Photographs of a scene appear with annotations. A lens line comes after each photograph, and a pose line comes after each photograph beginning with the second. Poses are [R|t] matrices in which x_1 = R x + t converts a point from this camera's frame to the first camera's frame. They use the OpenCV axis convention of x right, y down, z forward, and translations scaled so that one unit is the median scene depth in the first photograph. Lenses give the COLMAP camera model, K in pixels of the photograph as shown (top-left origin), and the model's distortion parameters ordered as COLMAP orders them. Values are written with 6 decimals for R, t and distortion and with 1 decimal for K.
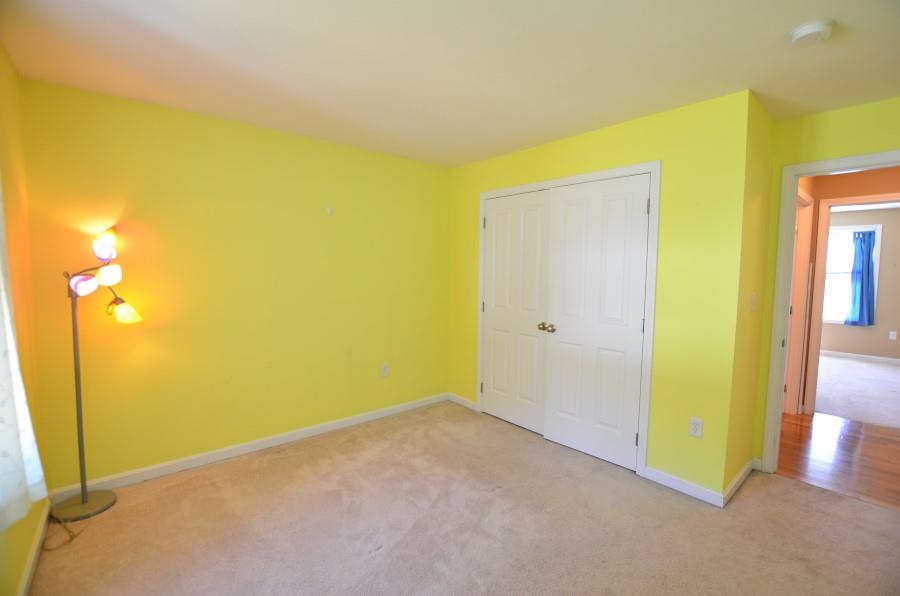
lens RADIAL K [[395.9, 0, 450.9], [0, 395.9, 296.4], [0, 0, 1]] dist [-0.001394, 0.000154]
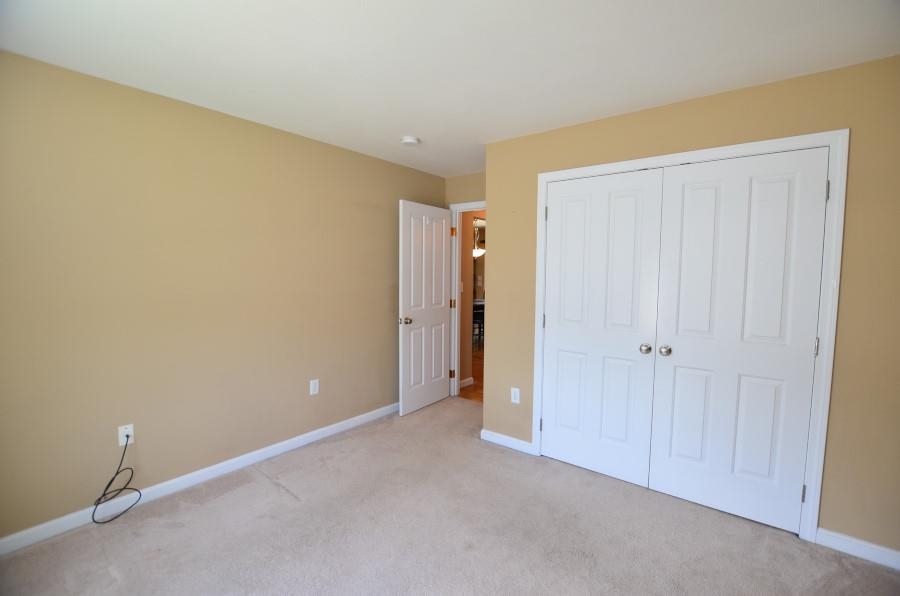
lens RADIAL K [[395.9, 0, 448.7], [0, 395.9, 298.7], [0, 0, 1]] dist [-0.001394, 0.000154]
pose [[0.977709, -0.019501, 0.209059, -0.265841], [0.017670, 0.999787, 0.010624, -0.030073], [-0.209222, -0.006693, 0.977845, 0.283896]]
